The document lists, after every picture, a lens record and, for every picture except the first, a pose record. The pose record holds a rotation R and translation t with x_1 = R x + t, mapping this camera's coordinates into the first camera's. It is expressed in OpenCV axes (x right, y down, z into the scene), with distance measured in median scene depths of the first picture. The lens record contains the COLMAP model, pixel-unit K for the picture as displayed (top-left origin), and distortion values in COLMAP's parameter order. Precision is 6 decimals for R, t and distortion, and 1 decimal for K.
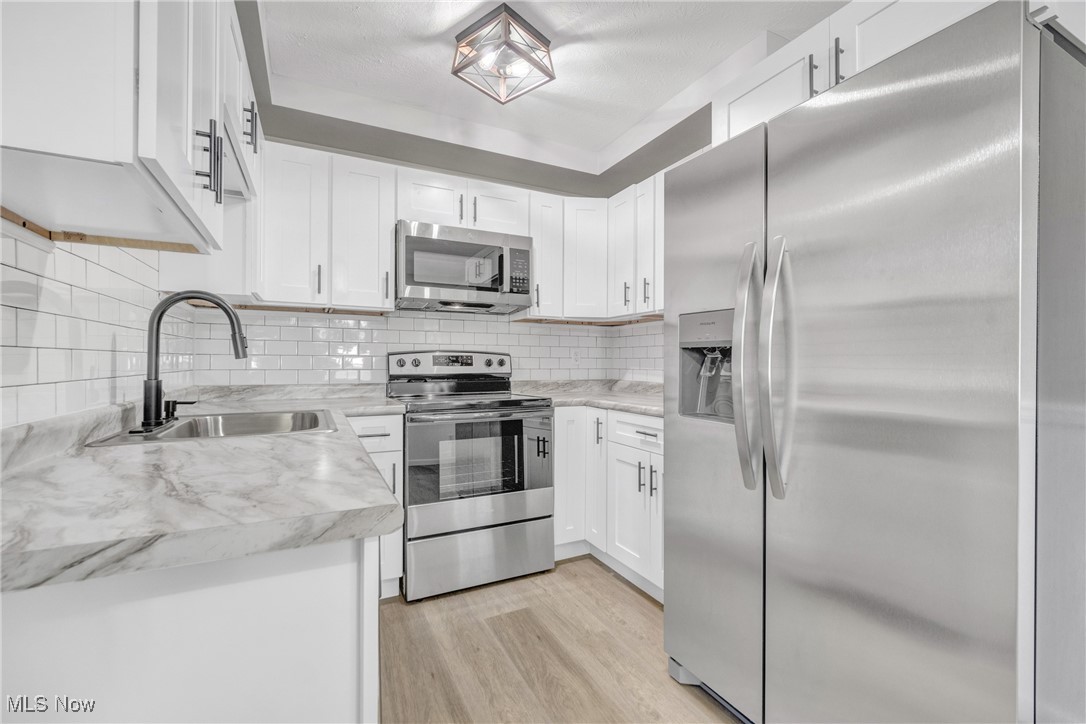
lens RADIAL K [[471.9, 0, 540.0], [0, 471.9, 360.5], [0, 0, 1]] dist [-0.000370, -0.000626]
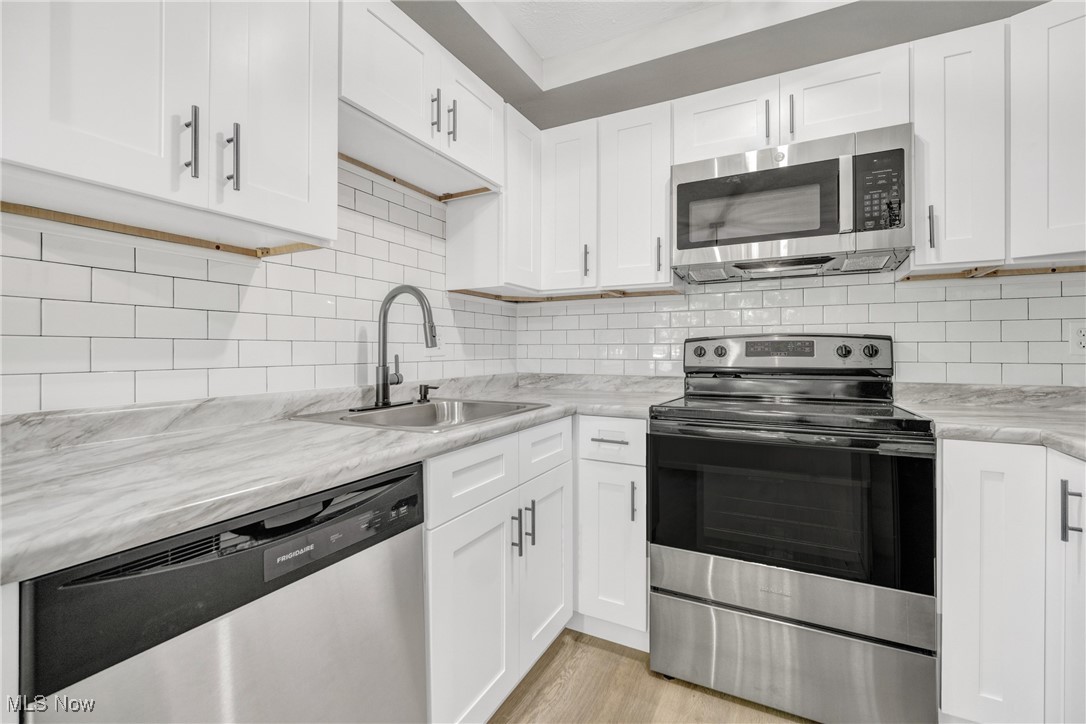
lens RADIAL K [[467.1, 0, 535.5], [0, 467.1, 348.5], [0, 0, 1]] dist [-0.000443, 0.000134]
pose [[0.576635, -0.006943, -0.816972, 0.181029], [0.004056, 0.999976, -0.005636, 0.002933], [0.816992, -0.000063, 0.576649, 0.345371]]
